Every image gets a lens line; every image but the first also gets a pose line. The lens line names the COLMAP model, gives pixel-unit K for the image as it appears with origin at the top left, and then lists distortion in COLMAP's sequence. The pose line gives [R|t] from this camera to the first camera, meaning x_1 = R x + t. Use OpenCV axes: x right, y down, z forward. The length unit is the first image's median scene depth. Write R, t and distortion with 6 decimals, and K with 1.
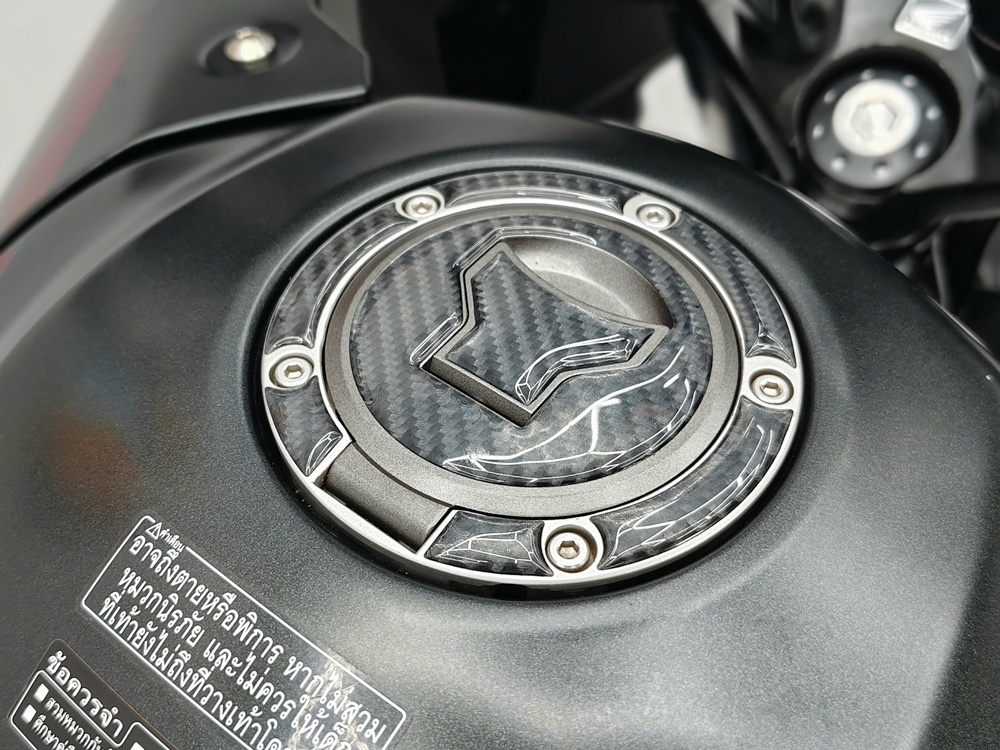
lens RADIAL K [[1016.9, 0, 498.2], [0, 1016.9, 373.8], [0, 0, 1]] dist [0.018932, 0.000000]
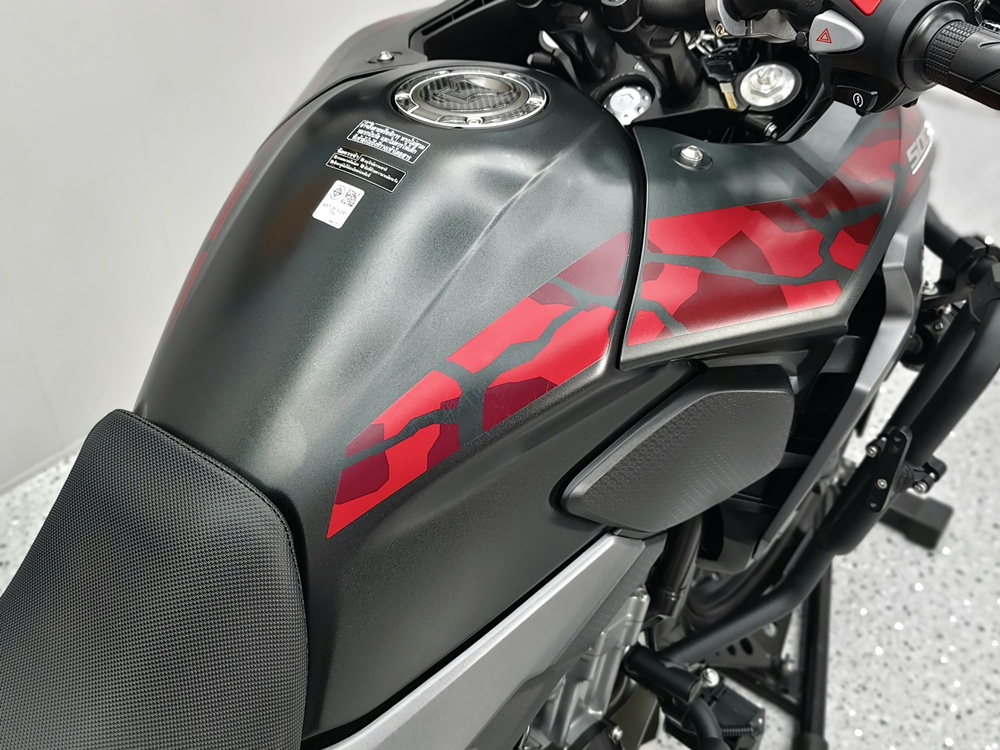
lens RADIAL K [[1016.9, 0, 501.1], [0, 1016.9, 376.7], [0, 0, 1]] dist [0.018932, 0.000000]
pose [[0.998896, 0.029382, -0.036660, 0.342658], [-0.037739, 0.966572, -0.253605, 2.085567], [0.027983, 0.254708, 0.966613, -2.501112]]
